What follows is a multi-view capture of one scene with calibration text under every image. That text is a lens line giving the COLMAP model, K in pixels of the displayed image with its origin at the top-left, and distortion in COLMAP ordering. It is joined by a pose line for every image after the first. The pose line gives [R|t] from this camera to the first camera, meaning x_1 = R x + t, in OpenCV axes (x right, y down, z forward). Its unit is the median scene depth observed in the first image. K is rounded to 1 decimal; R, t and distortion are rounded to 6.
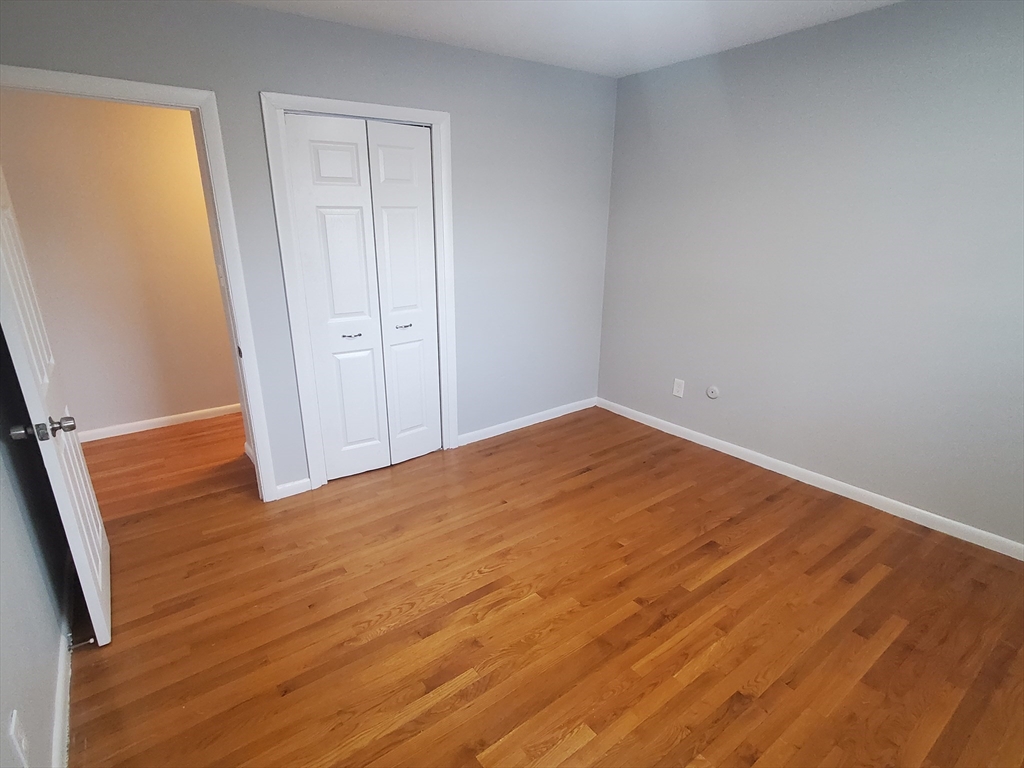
lens RADIAL K [[543.1, 0, 512.4], [0, 543.1, 398.8], [0, 0, 1]] dist [0.000864, 0.001265]
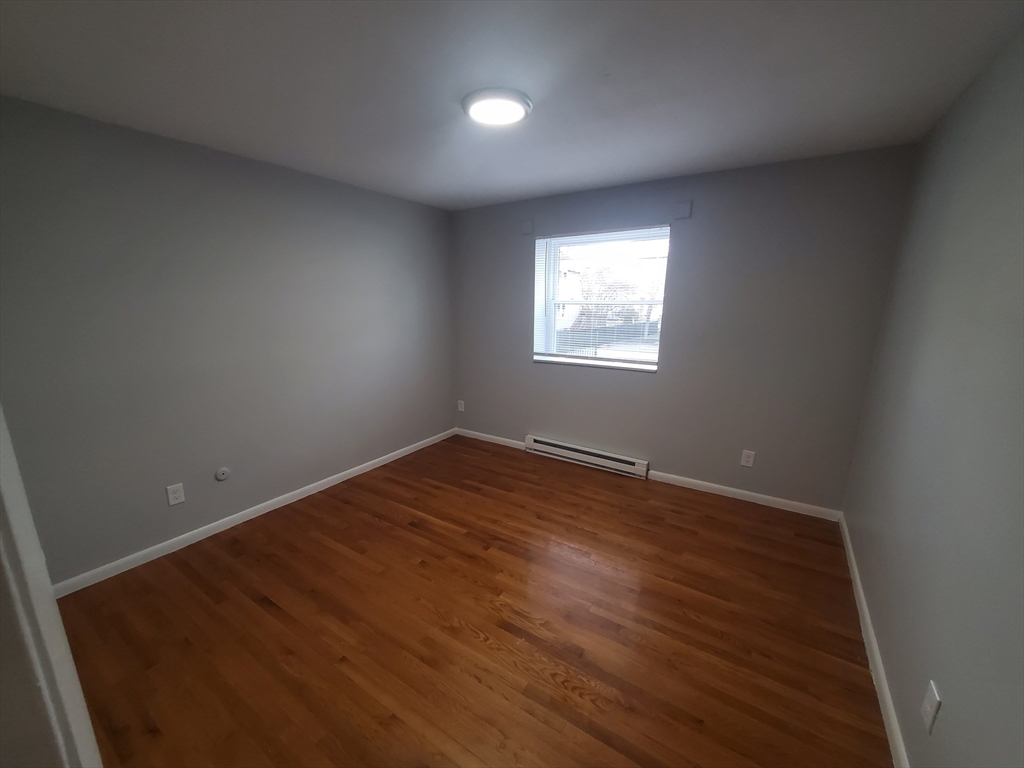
lens RADIAL K [[409.5, 0, 506.7], [0, 409.5, 391.6], [0, 0, 1]] dist [0.000913, 0.000308]
pose [[-0.335496, -0.202689, 0.919978, -0.678574], [0.300831, 0.902394, 0.308522, -0.324287], [-0.892717, 0.380266, -0.241774, 0.961091]]
